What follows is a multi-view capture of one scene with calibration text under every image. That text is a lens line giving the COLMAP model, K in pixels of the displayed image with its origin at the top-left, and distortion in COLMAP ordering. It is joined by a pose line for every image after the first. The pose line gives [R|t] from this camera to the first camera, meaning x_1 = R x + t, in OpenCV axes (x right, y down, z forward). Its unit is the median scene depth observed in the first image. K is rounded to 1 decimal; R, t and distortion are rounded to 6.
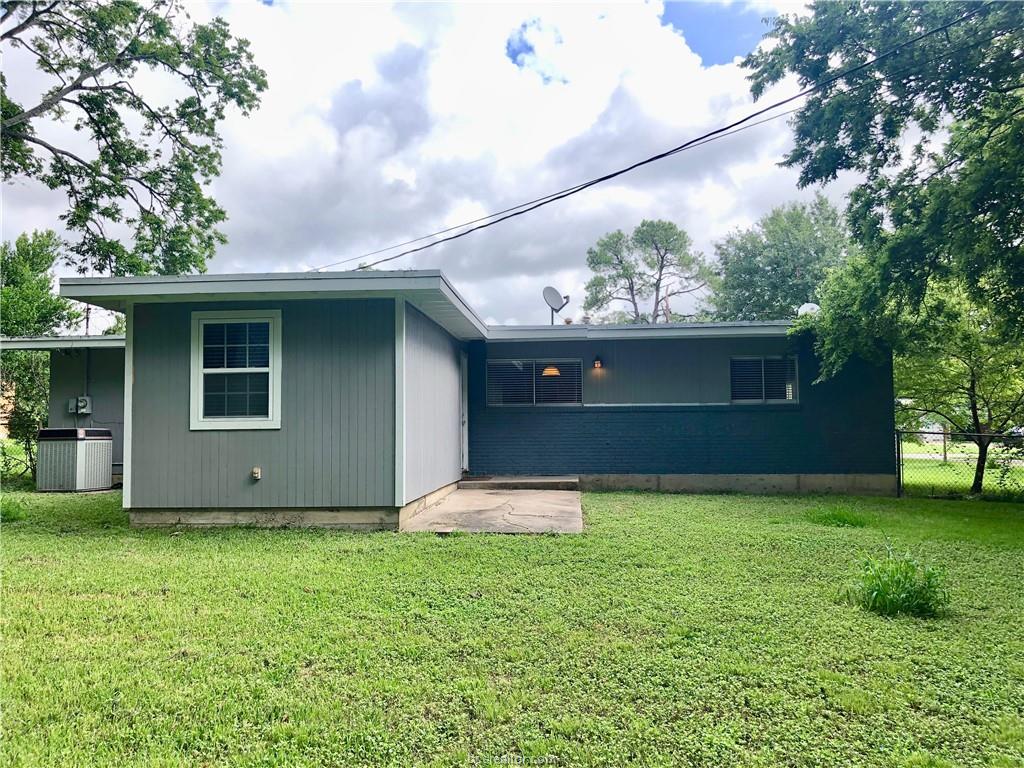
lens RADIAL K [[824.9, 0, 512.3], [0, 824.9, 372.3], [0, 0, 1]] dist [0.021161, -0.002543]
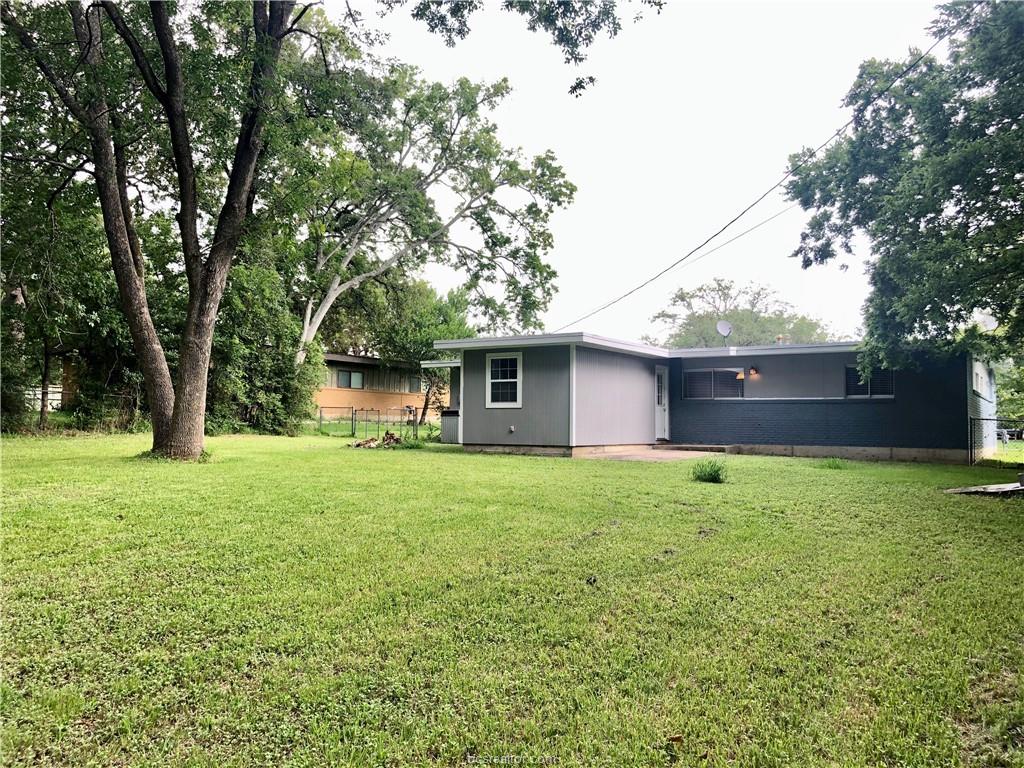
lens RADIAL K [[824.9, 0, 512.3], [0, 824.9, 372.3], [0, 0, 1]] dist [0.021161, -0.002543]
pose [[0.879693, -0.012764, -0.475371, 0.324100], [0.013623, 0.999906, -0.001637, -0.009215], [0.475347, -0.005036, 0.879784, -0.402095]]
